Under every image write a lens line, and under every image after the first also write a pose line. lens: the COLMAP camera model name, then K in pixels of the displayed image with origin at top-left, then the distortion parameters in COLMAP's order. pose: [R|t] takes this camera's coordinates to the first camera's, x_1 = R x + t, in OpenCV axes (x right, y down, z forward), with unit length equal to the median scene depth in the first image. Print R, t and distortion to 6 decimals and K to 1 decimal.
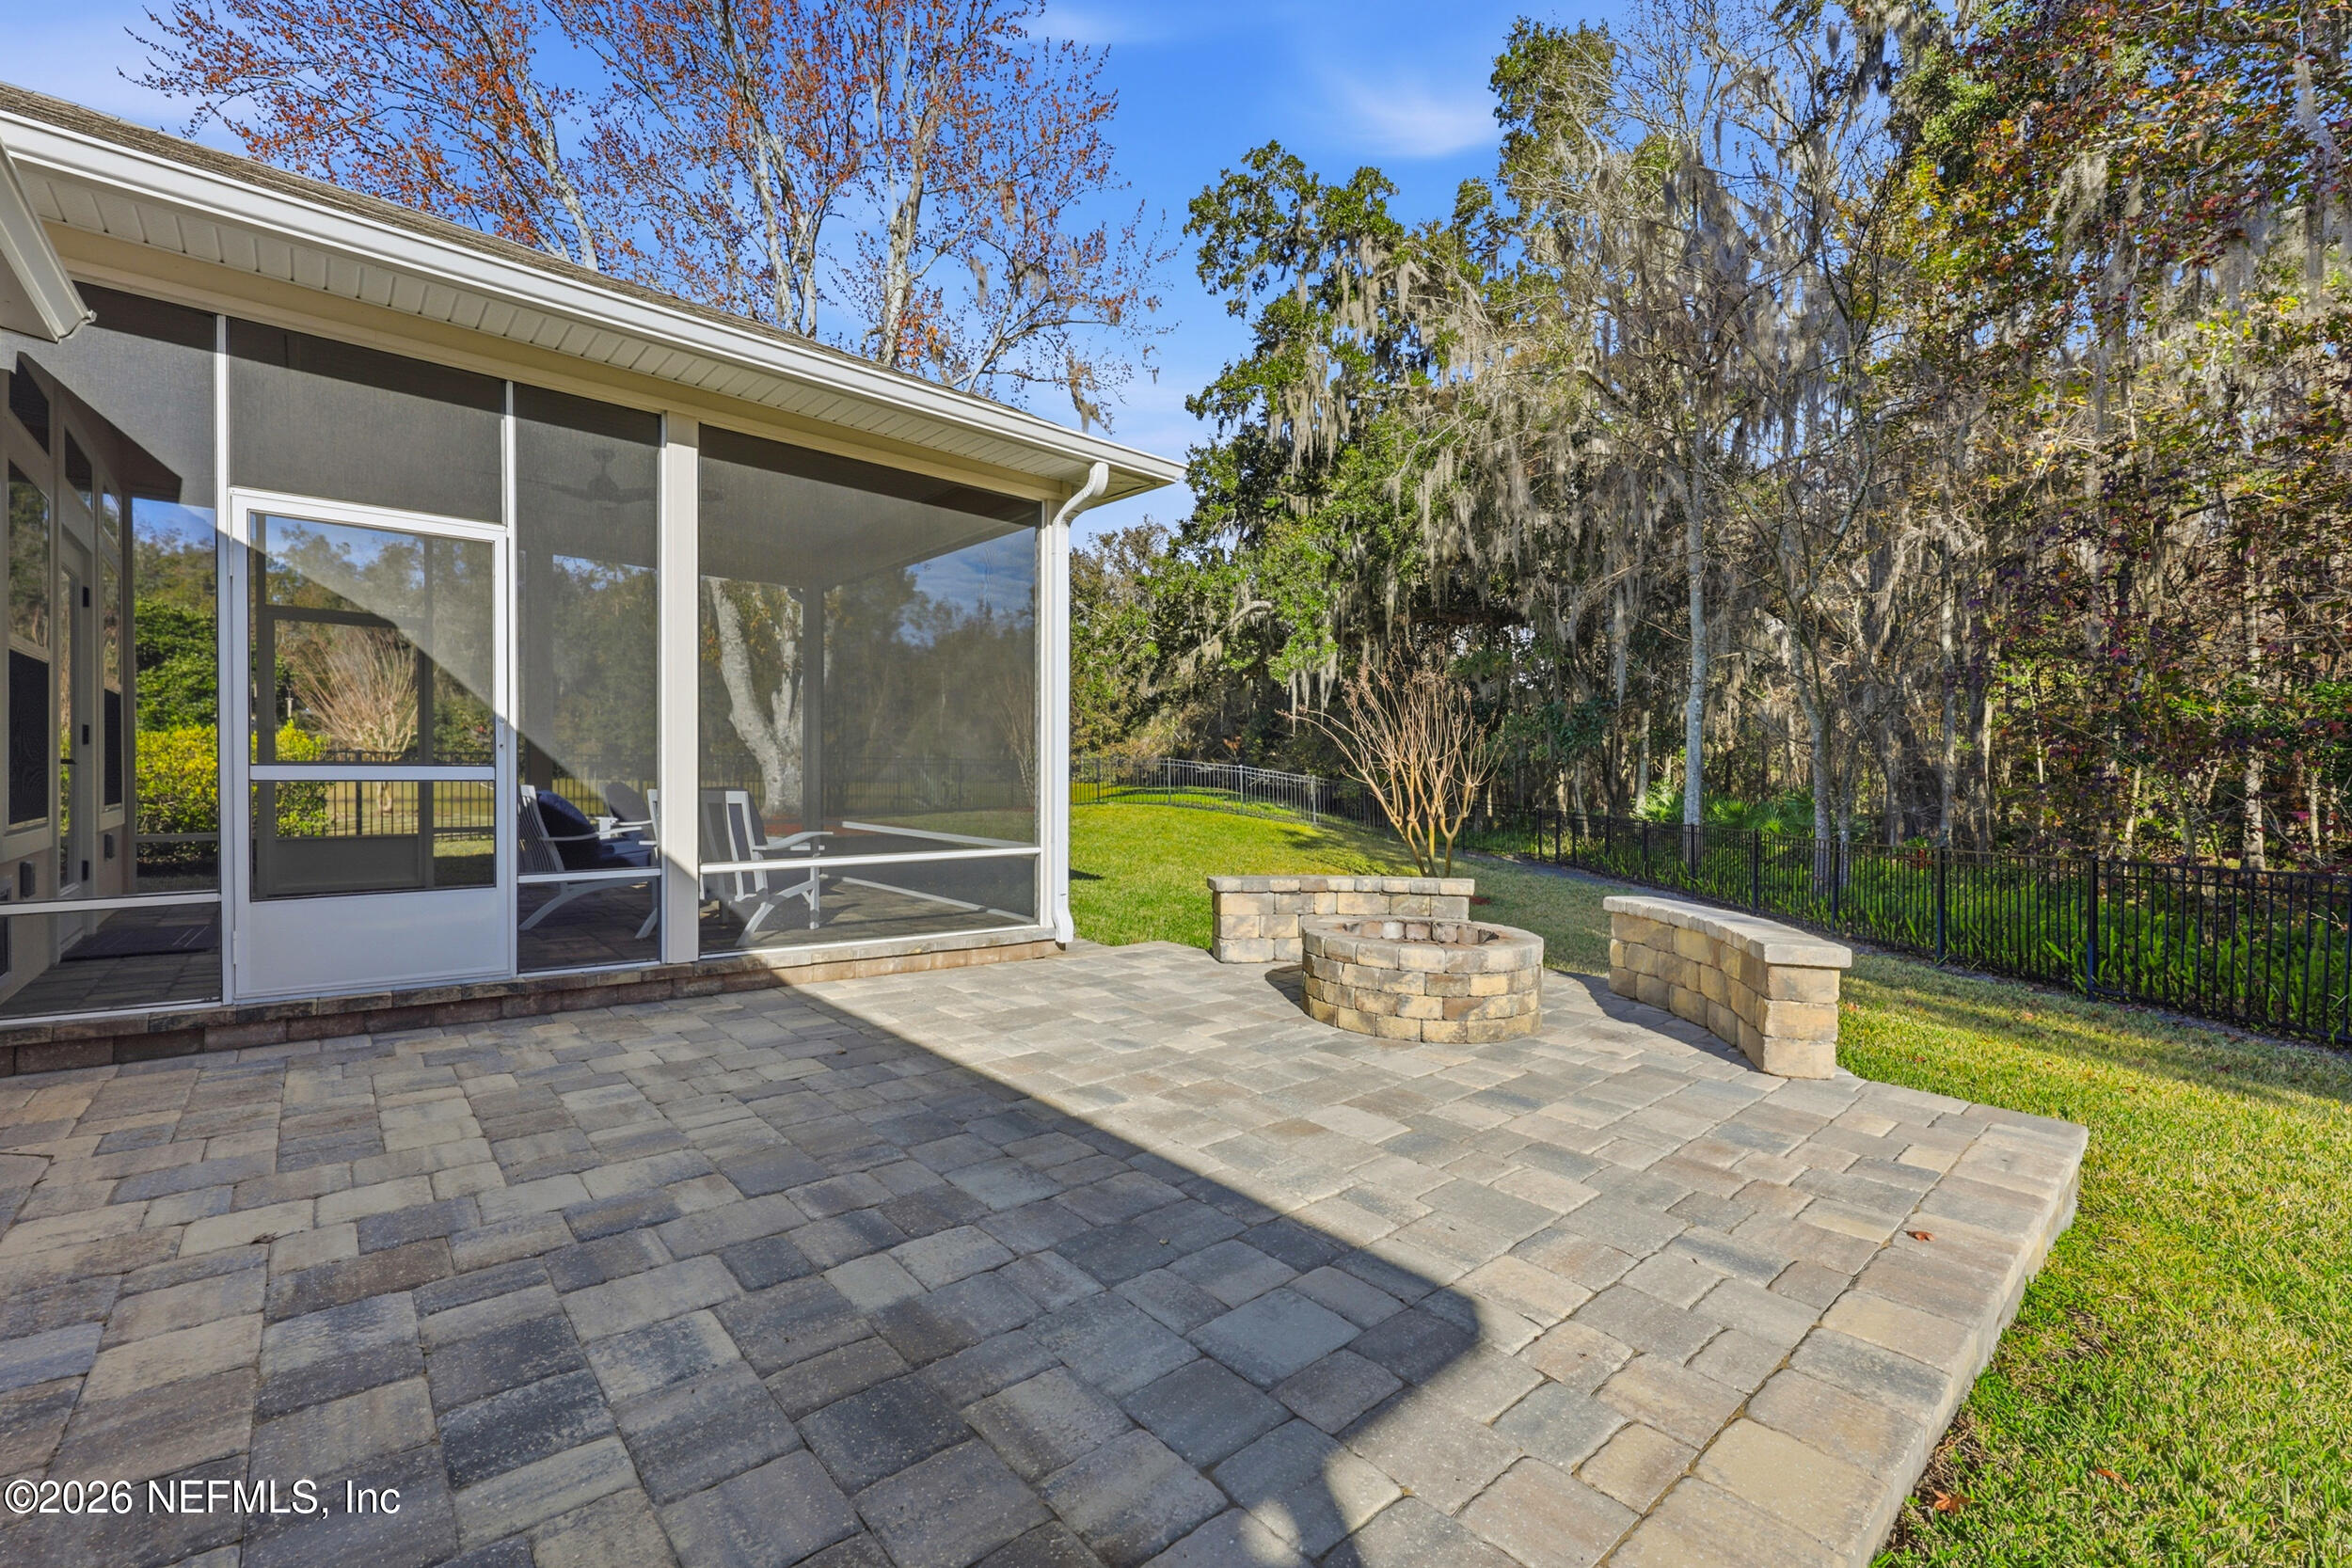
lens RADIAL K [[955.3, 0, 1176.0], [0, 955.3, 784.0], [0, 0, 1]] dist [0.002139, -0.000005]
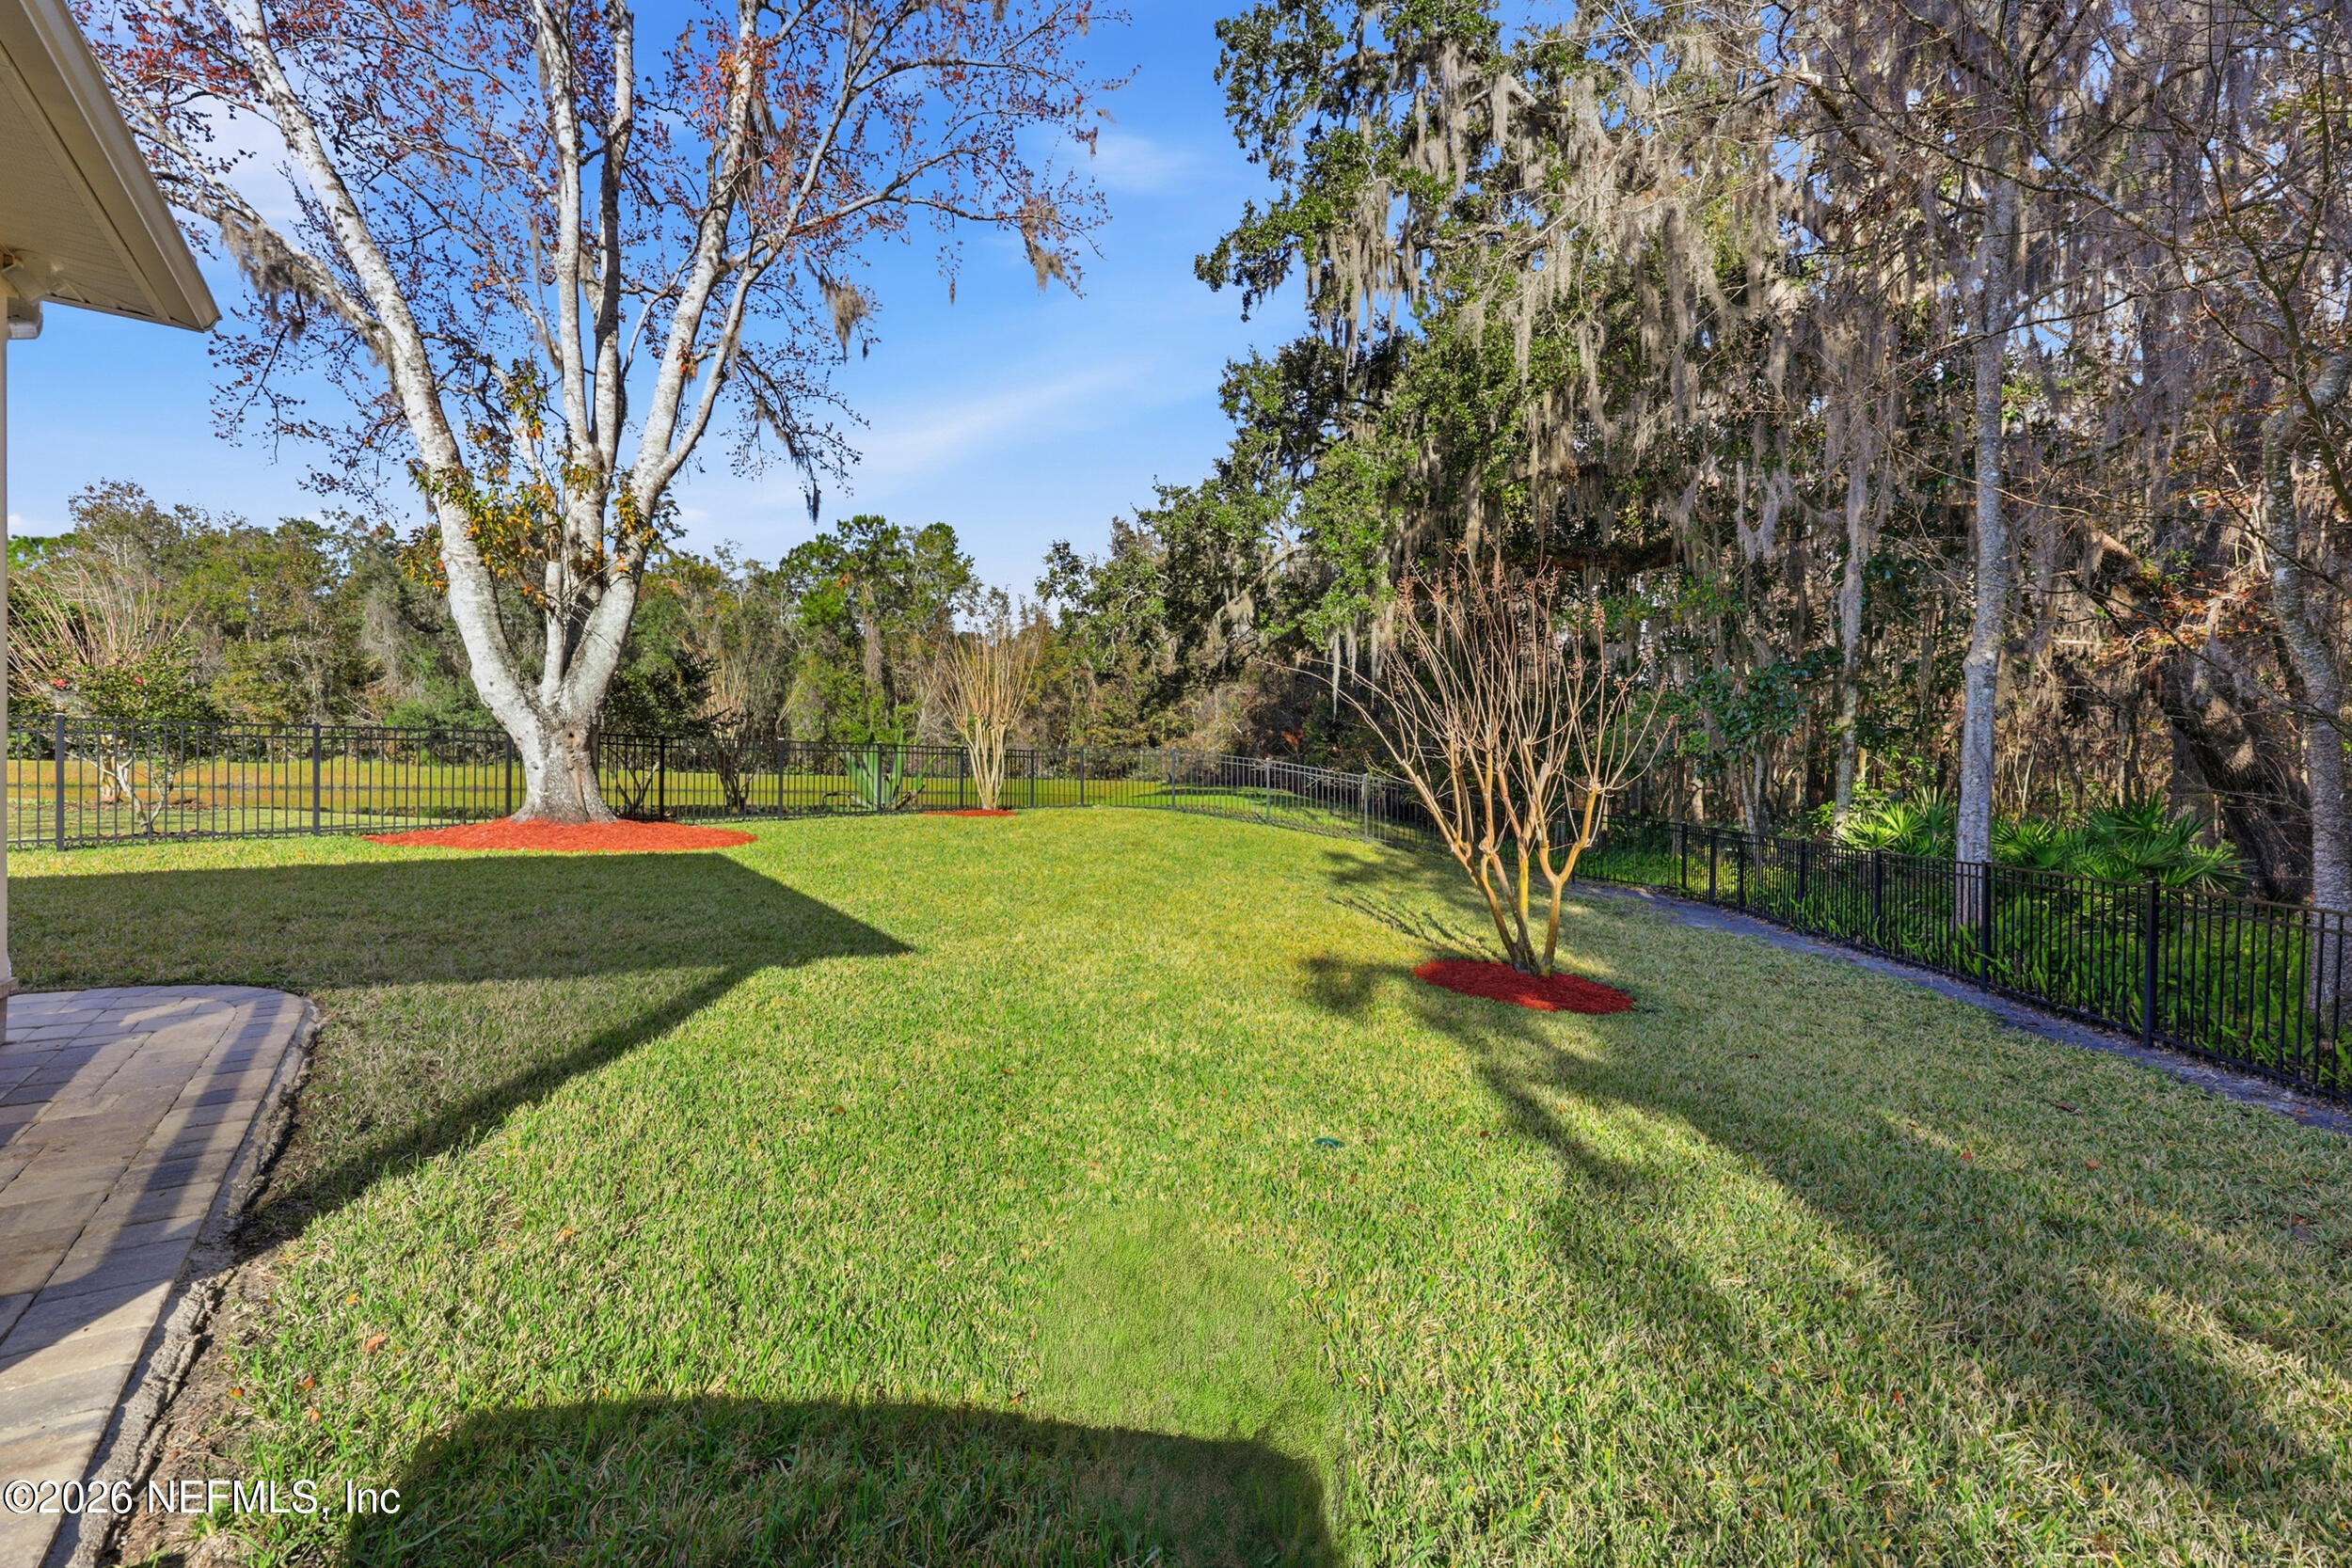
lens RADIAL K [[955.3, 0, 1176.0], [0, 955.3, 784.0], [0, 0, 1]] dist [0.002139, -0.000005]
pose [[0.995171, 0.014645, -0.097059, 0.113129], [-0.014660, 0.999892, 0.000564, 0.001612], [0.097057, 0.000861, 0.995278, 0.404849]]
